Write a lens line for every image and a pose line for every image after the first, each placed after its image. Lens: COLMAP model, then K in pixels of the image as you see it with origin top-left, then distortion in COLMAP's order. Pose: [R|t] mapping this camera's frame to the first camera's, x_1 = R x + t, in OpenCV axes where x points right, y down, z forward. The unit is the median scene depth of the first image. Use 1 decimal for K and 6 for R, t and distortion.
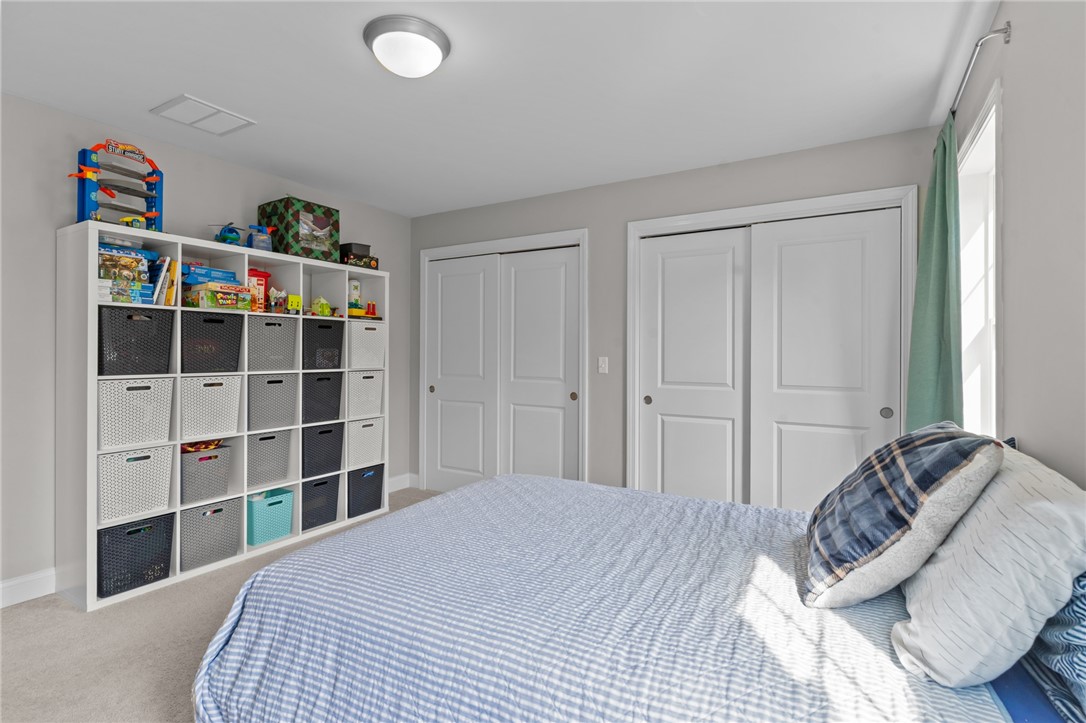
lens RADIAL K [[529.8, 0, 543.0], [0, 529.8, 361.5], [0, 0, 1]] dist [0.001367, 0.000106]
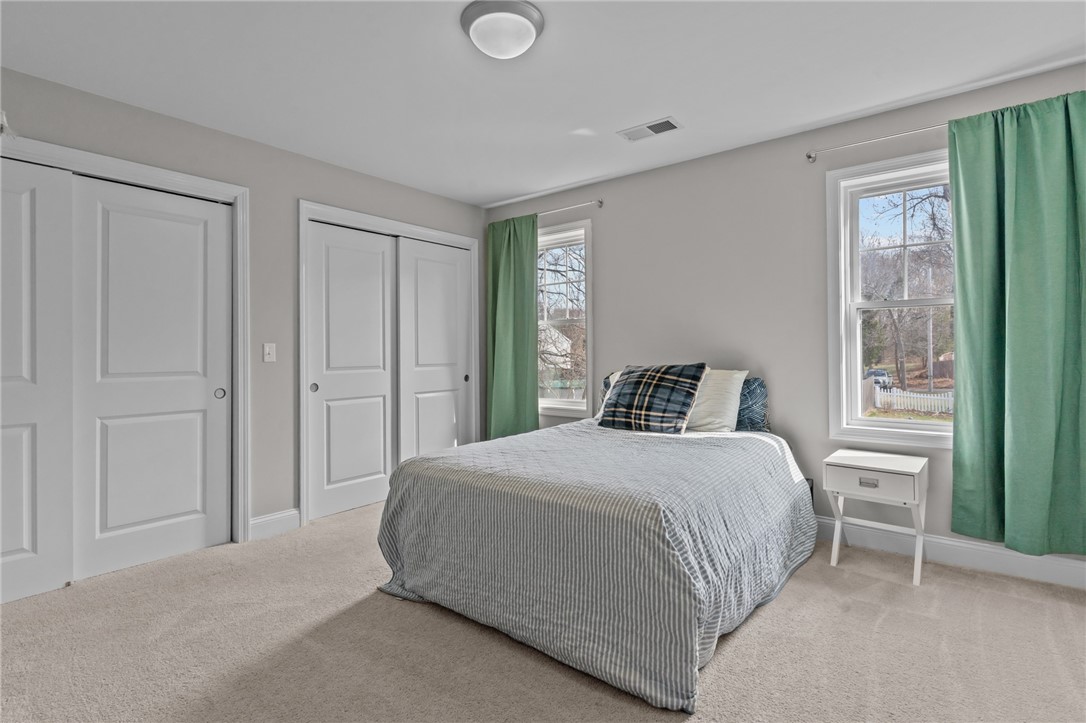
lens RADIAL K [[525.6, 0, 537.6], [0, 525.6, 345.4], [0, 0, 1]] dist [-0.000918, 0.000256]
pose [[0.136326, -0.002172, 0.990662, -0.699580], [0.013722, 0.999906, 0.000304, 0.000789], [-0.990569, 0.013553, 0.136343, 0.462212]]
